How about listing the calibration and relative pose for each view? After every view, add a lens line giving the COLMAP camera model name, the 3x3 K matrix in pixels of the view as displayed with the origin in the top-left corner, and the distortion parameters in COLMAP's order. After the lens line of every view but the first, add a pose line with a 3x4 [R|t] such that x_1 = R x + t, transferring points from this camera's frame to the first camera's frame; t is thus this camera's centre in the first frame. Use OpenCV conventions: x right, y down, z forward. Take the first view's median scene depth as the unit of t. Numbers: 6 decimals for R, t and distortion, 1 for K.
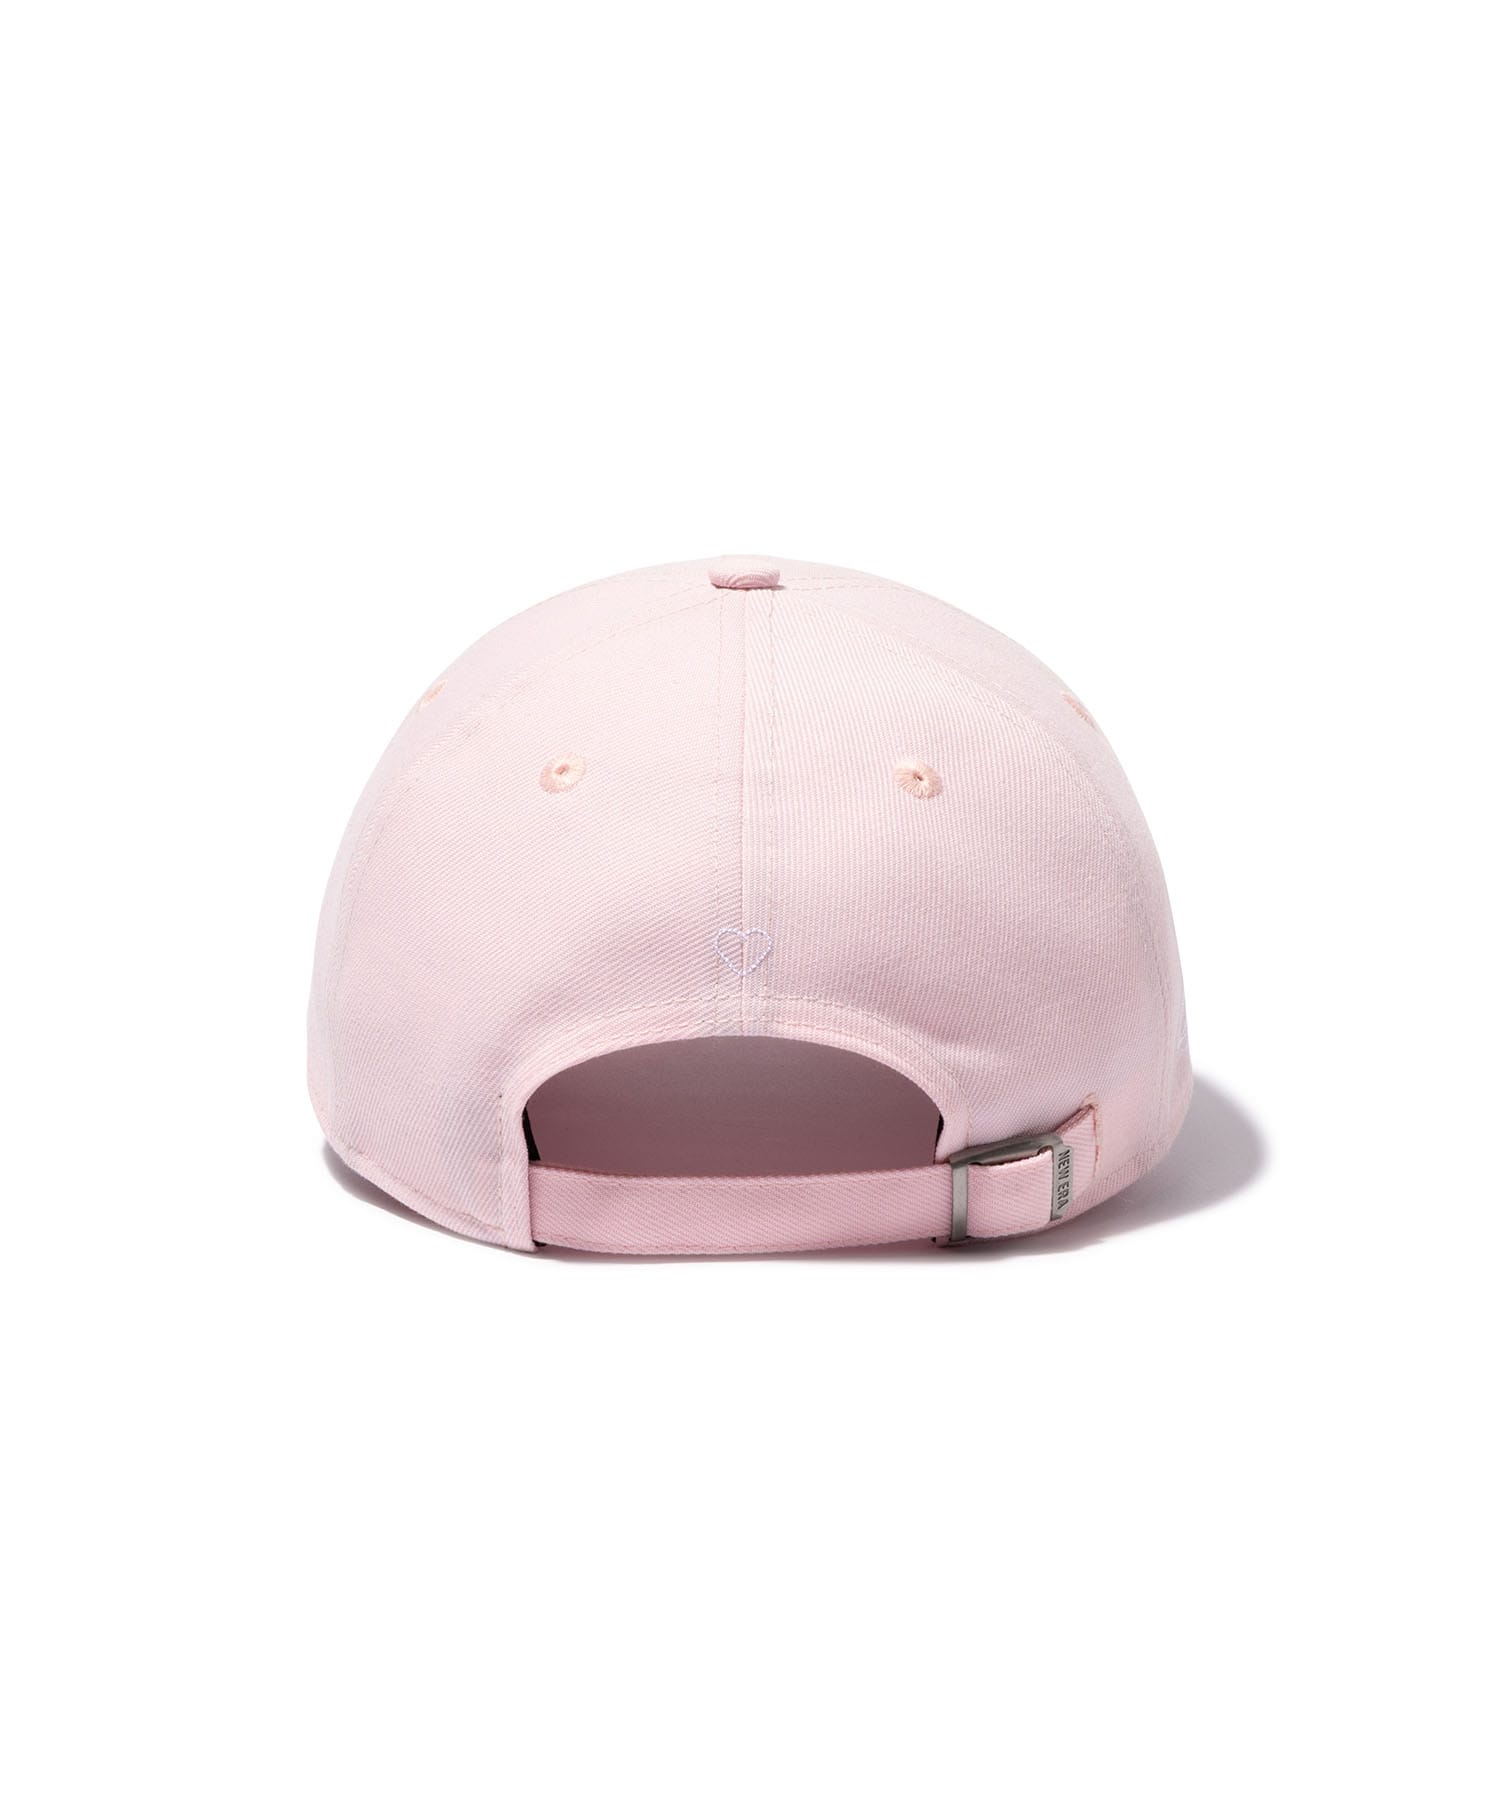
lens RADIAL K [[5701.5, 0, 749.6], [0, 5701.5, 900.1], [0, 0, 1]] dist [-0.144673, 0.000000]
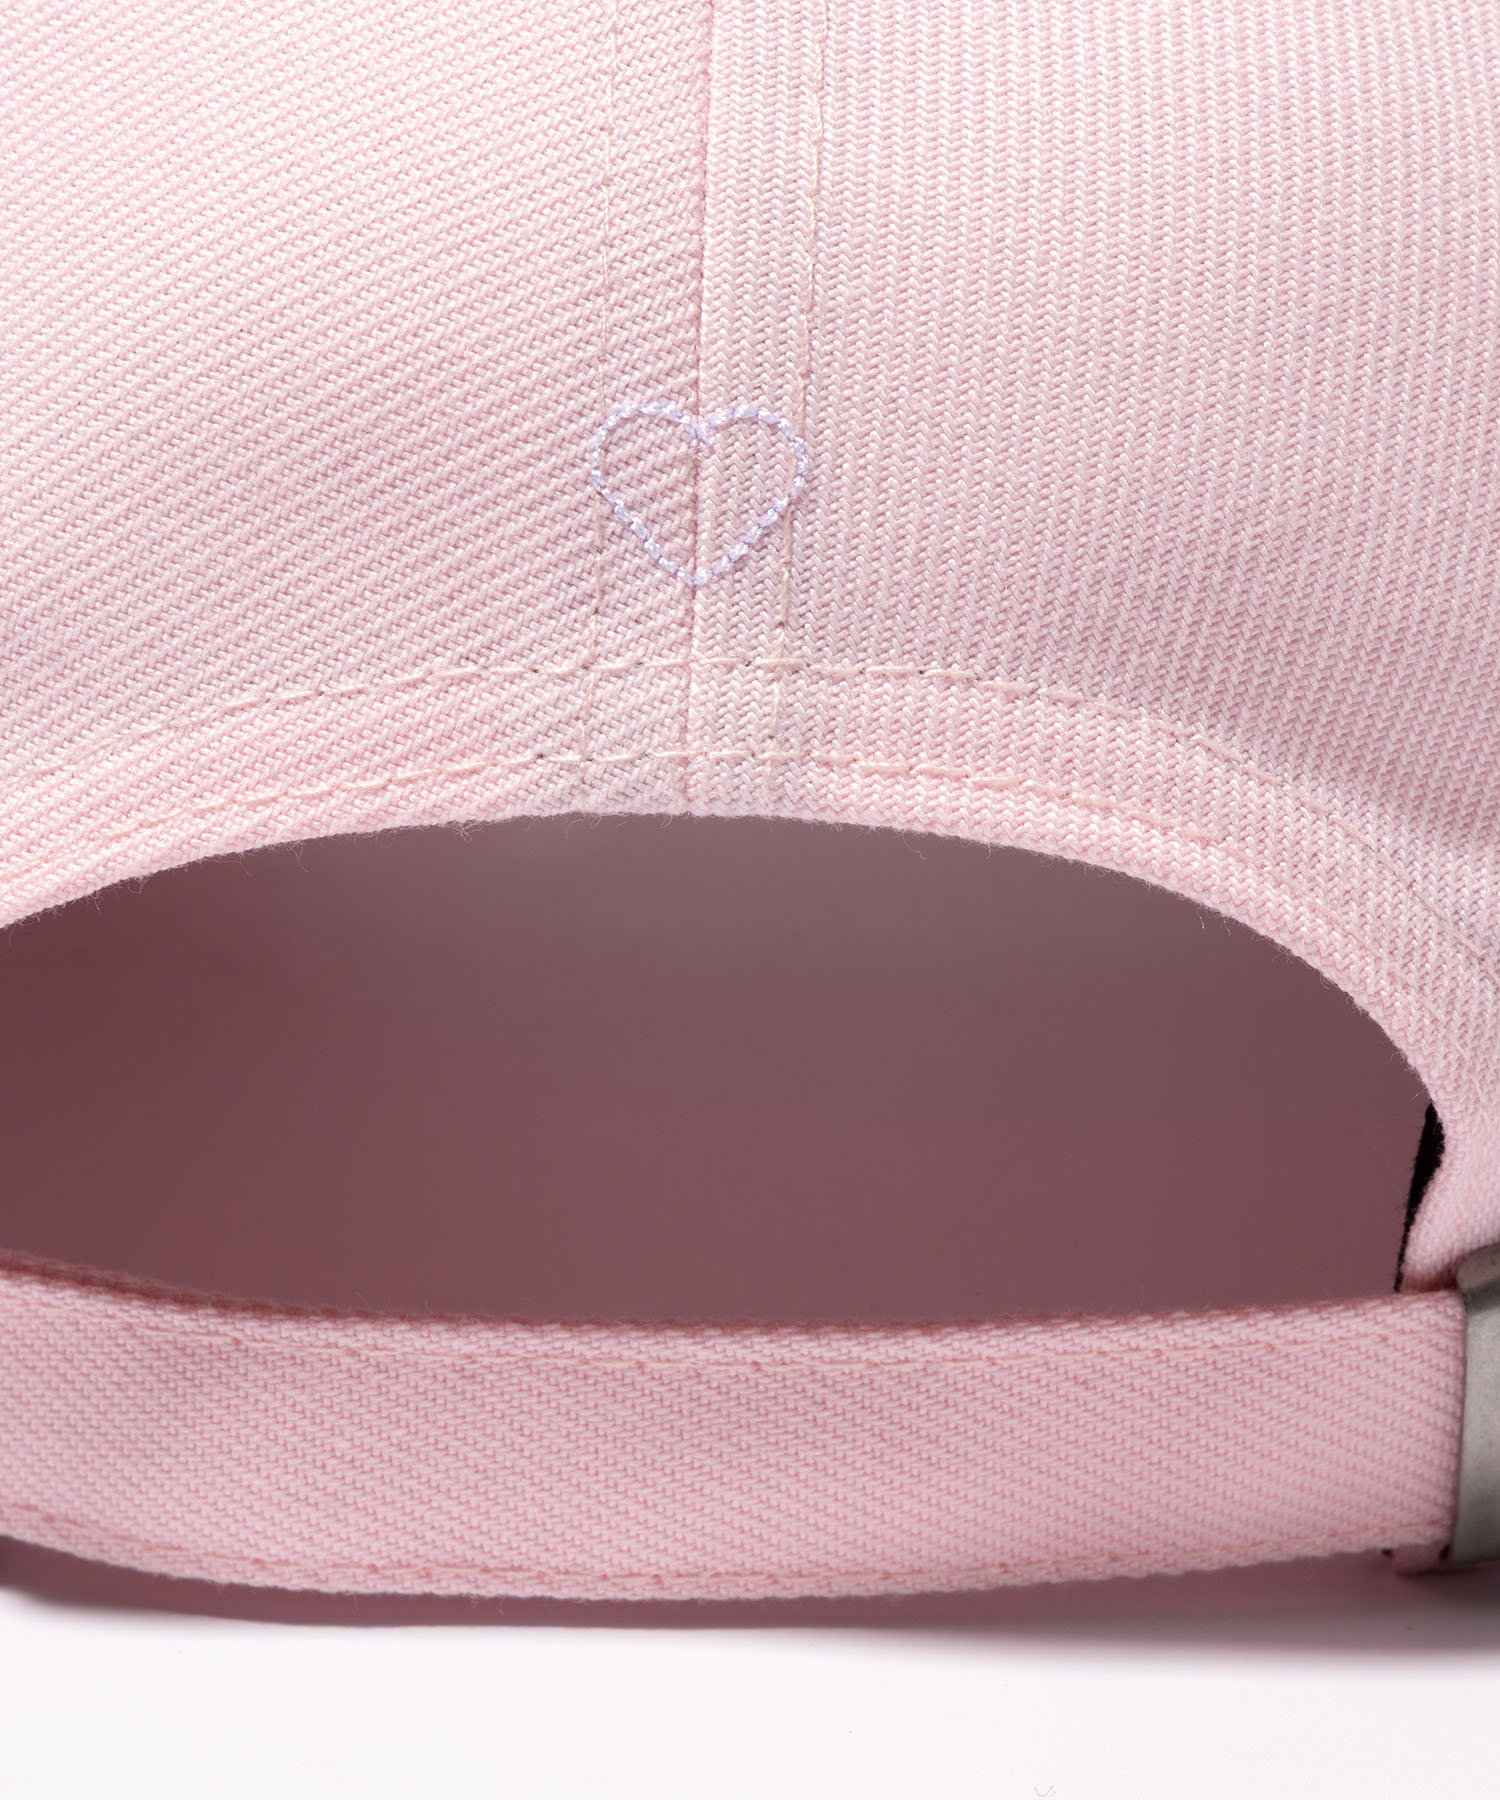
lens RADIAL K [[5701.5, 0, 751.4], [0, 5701.5, 901.4], [0, 0, 1]] dist [-0.144673, 0.000000]
pose [[0.997584, 0.029368, -0.062951, 0.018208], [-0.023348, 0.995268, 0.094320, 0.002984], [0.065423, -0.092622, 0.993550, 0.736914]]
